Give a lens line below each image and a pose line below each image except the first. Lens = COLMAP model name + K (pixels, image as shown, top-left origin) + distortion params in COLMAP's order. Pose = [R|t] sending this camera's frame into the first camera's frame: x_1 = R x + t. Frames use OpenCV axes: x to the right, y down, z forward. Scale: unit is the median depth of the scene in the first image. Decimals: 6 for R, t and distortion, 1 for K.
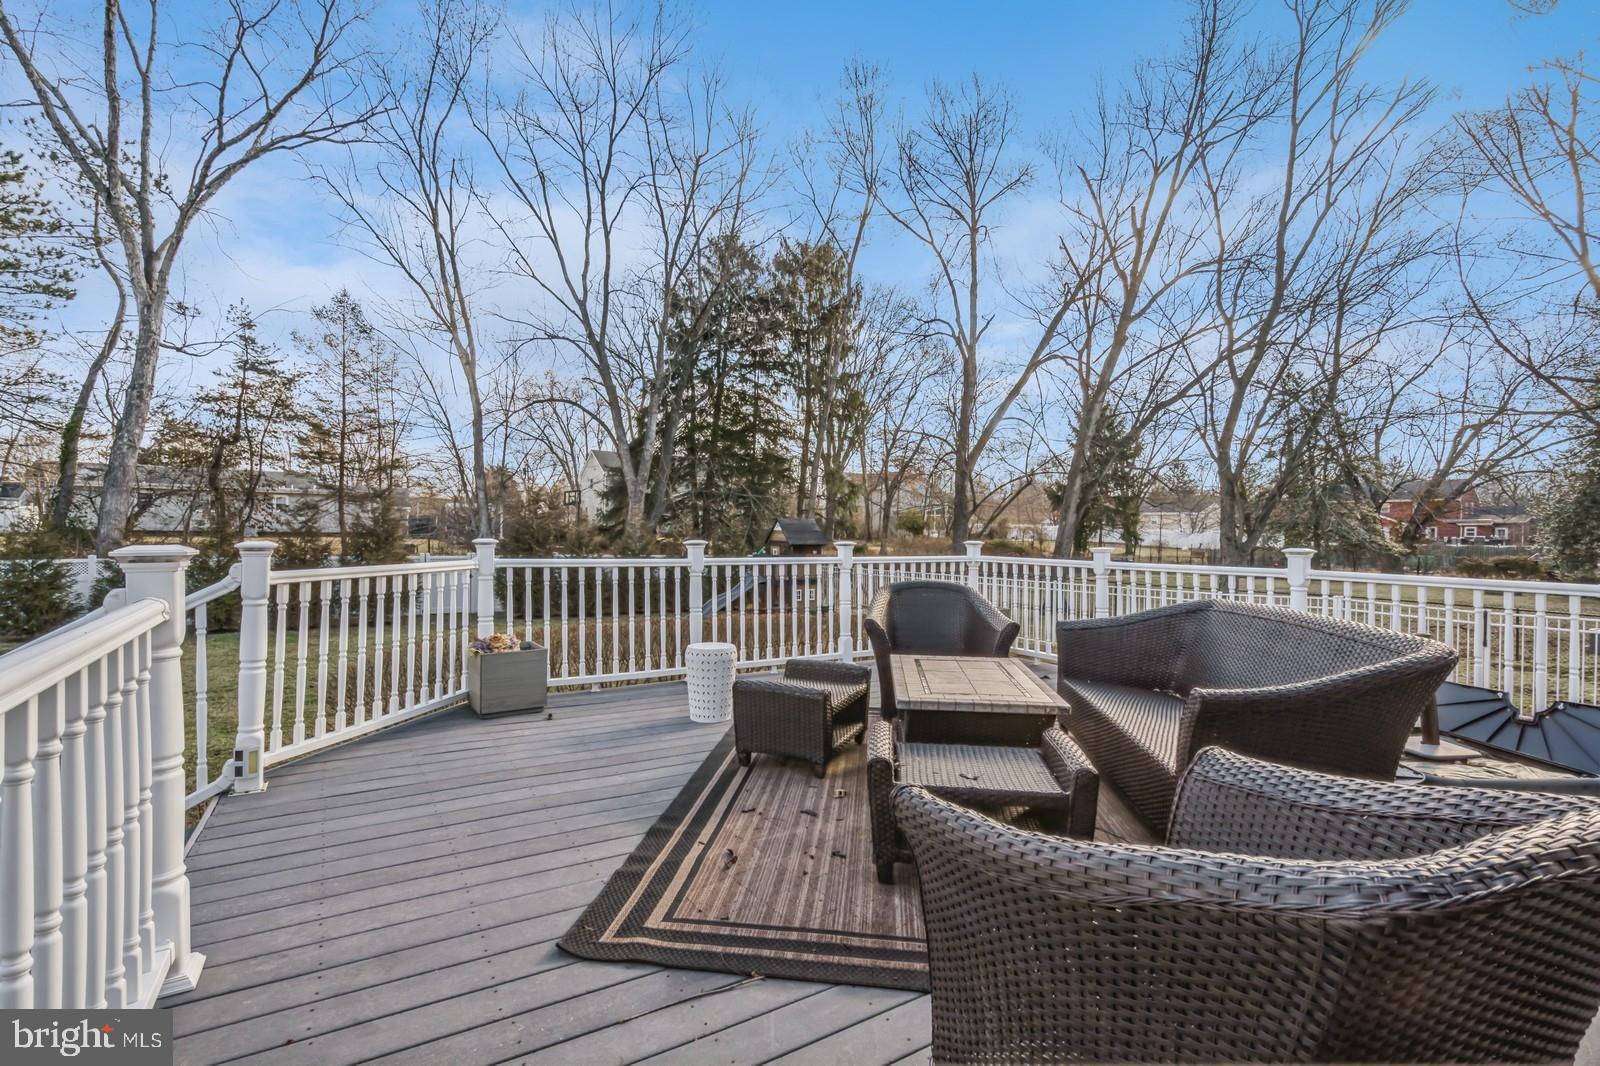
lens RADIAL K [[717.2, 0, 792.5], [0, 717.2, 524.1], [0, 0, 1]] dist [-0.004106, 0.002328]
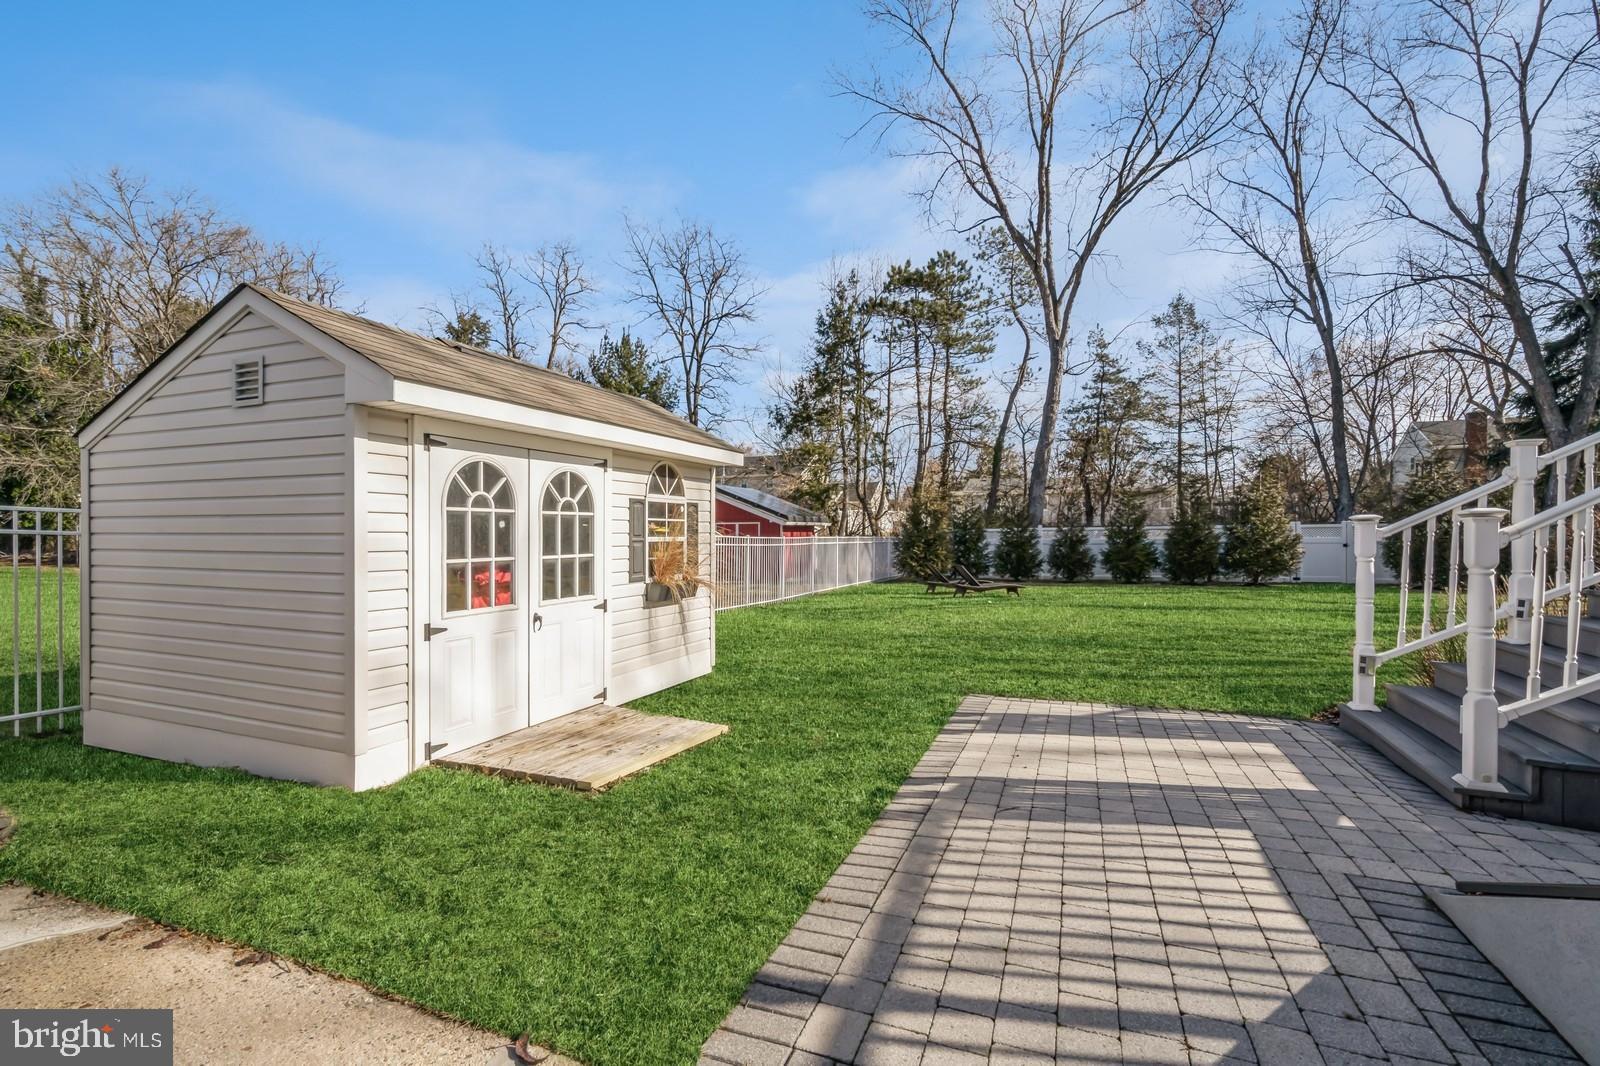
lens RADIAL K [[717.2, 0, 797.2], [0, 717.2, 544.9], [0, 0, 1]] dist [-0.004106, 0.002328]
pose [[0.598116, -0.004967, -0.801394, -0.100804], [0.018505, 0.999800, 0.007615, 0.044327], [0.801196, -0.019385, 0.598088, -0.153216]]
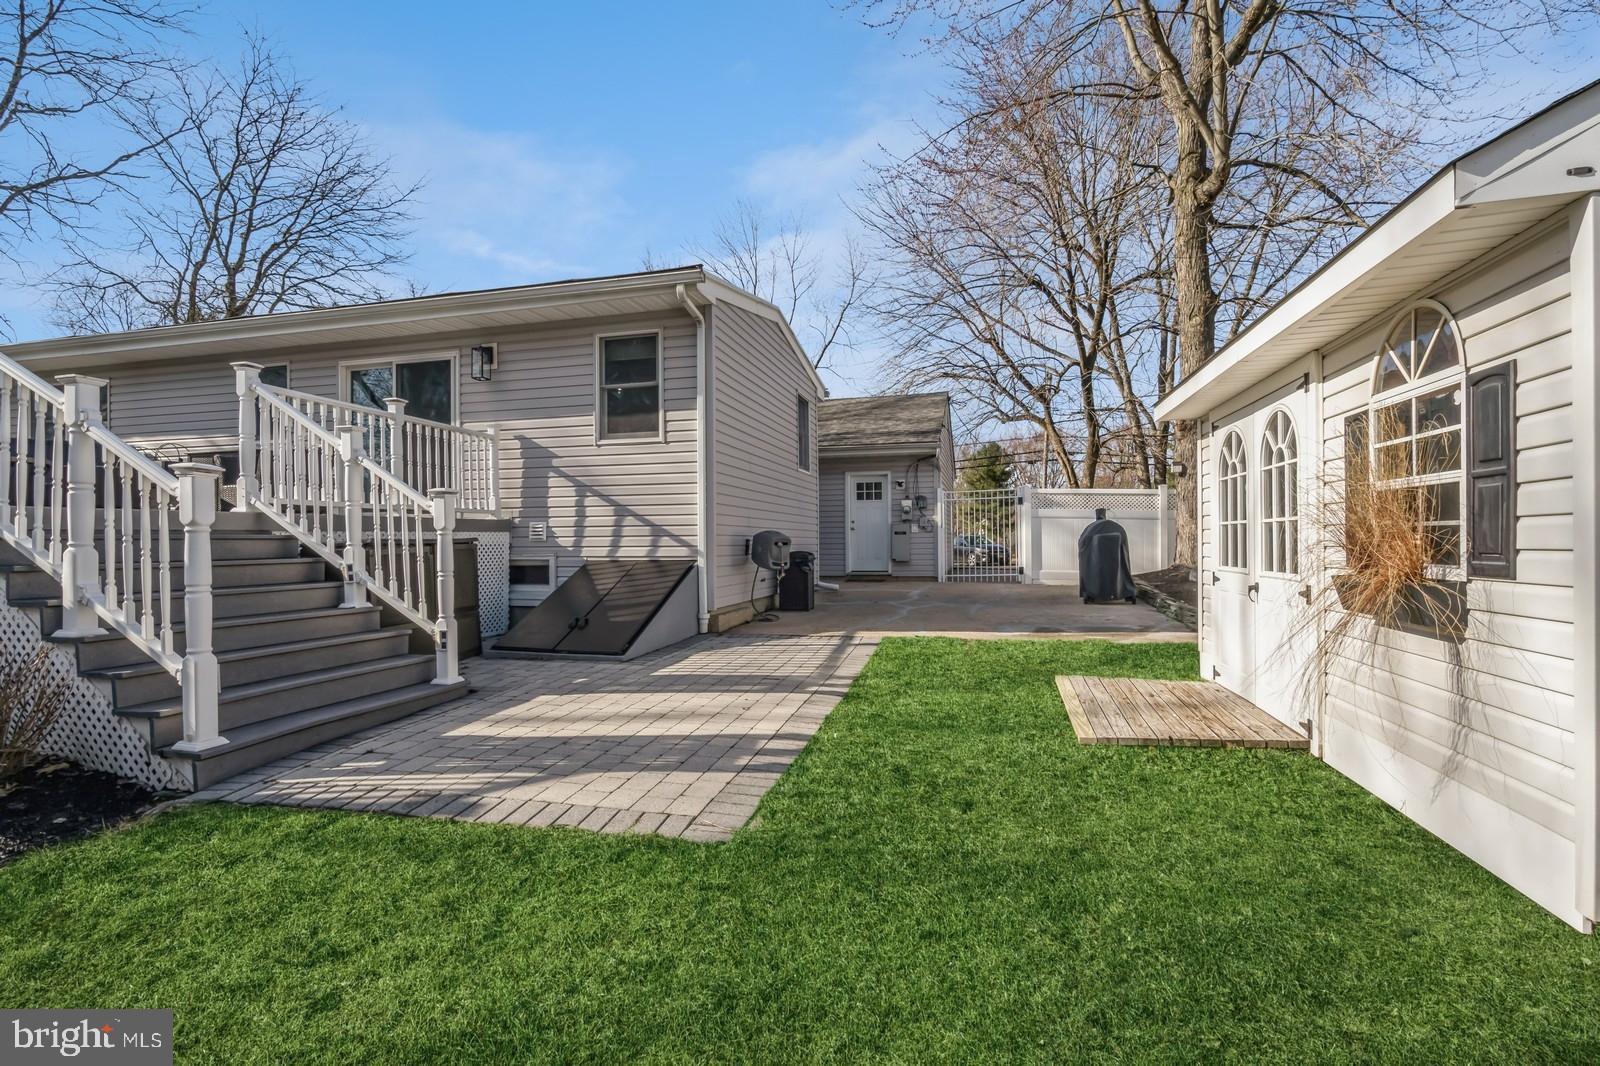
lens RADIAL K [[717.2, 0, 785.9], [0, 717.2, 538.1], [0, 0, 1]] dist [-0.004106, 0.002328]
pose [[-0.690667, -0.011172, 0.723087, -0.335403], [-0.011630, 0.999923, 0.004341, 0.052403], [-0.723080, -0.005412, -0.690744, 0.098218]]
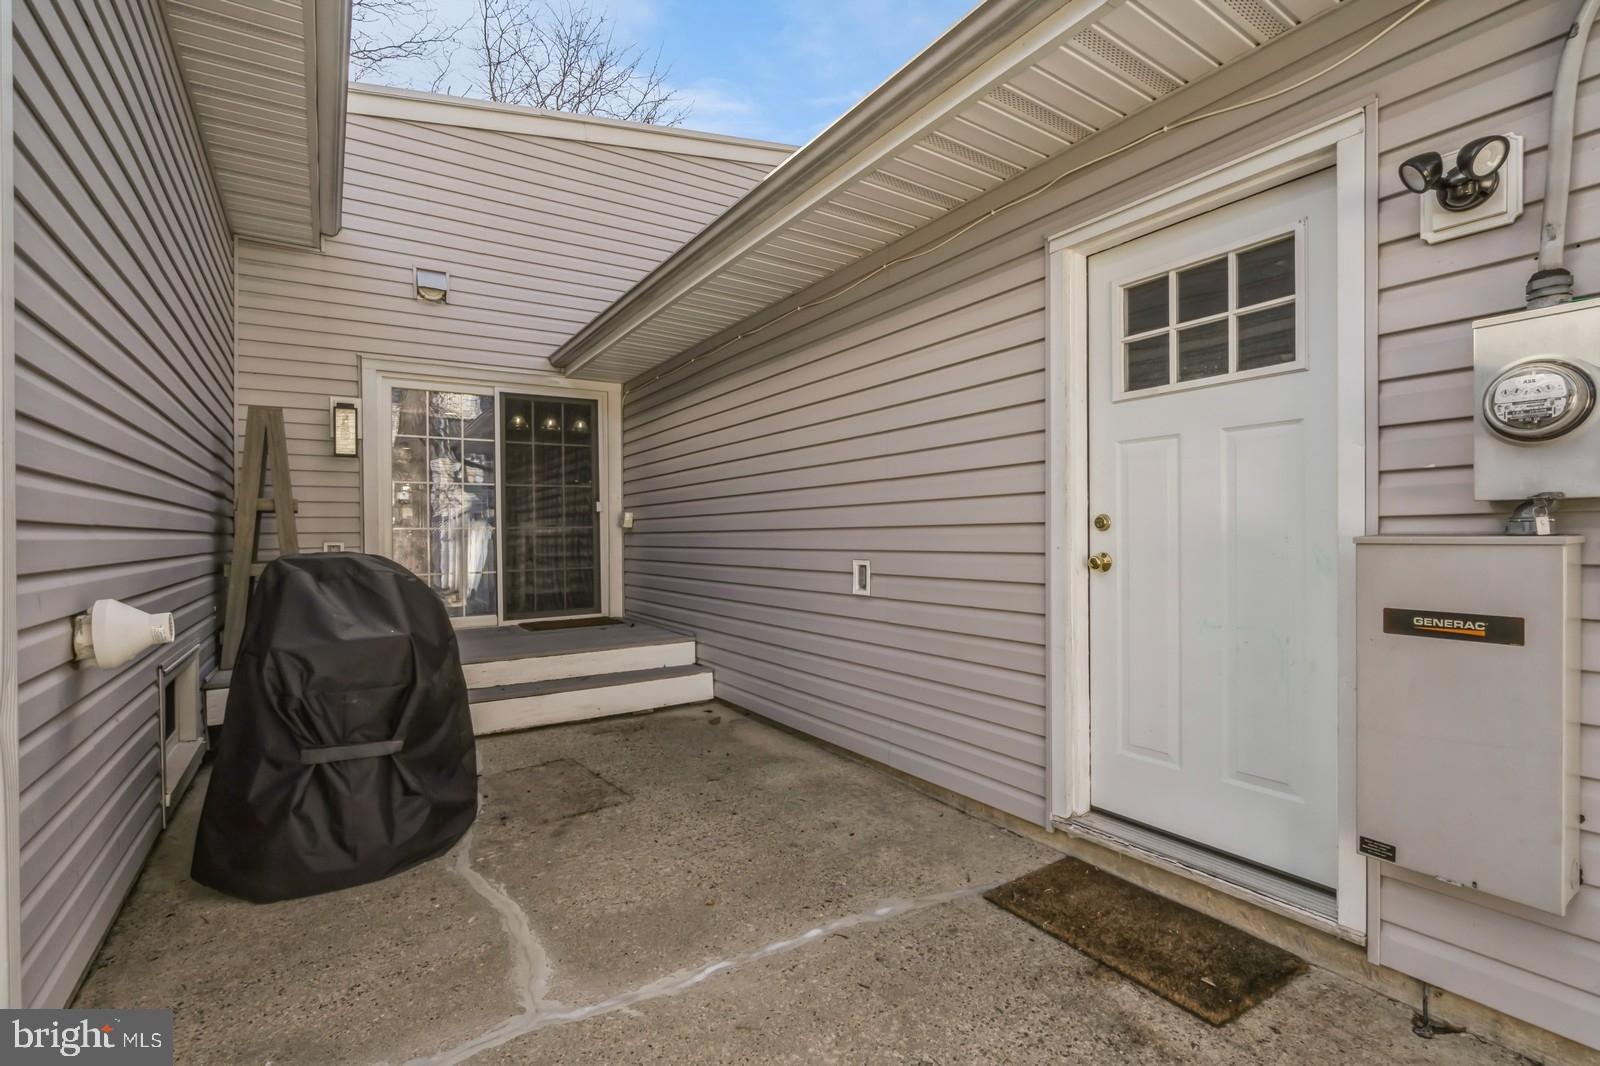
lens RADIAL K [[717.2, 0, 803.5], [0, 717.2, 536.1], [0, 0, 1]] dist [-0.004106, 0.002328]
pose [[-0.051616, -0.022220, 0.998420, -0.047142], [-0.003904, 0.999749, 0.022048, 0.040845], [-0.998659, -0.002759, -0.051690, -0.298467]]
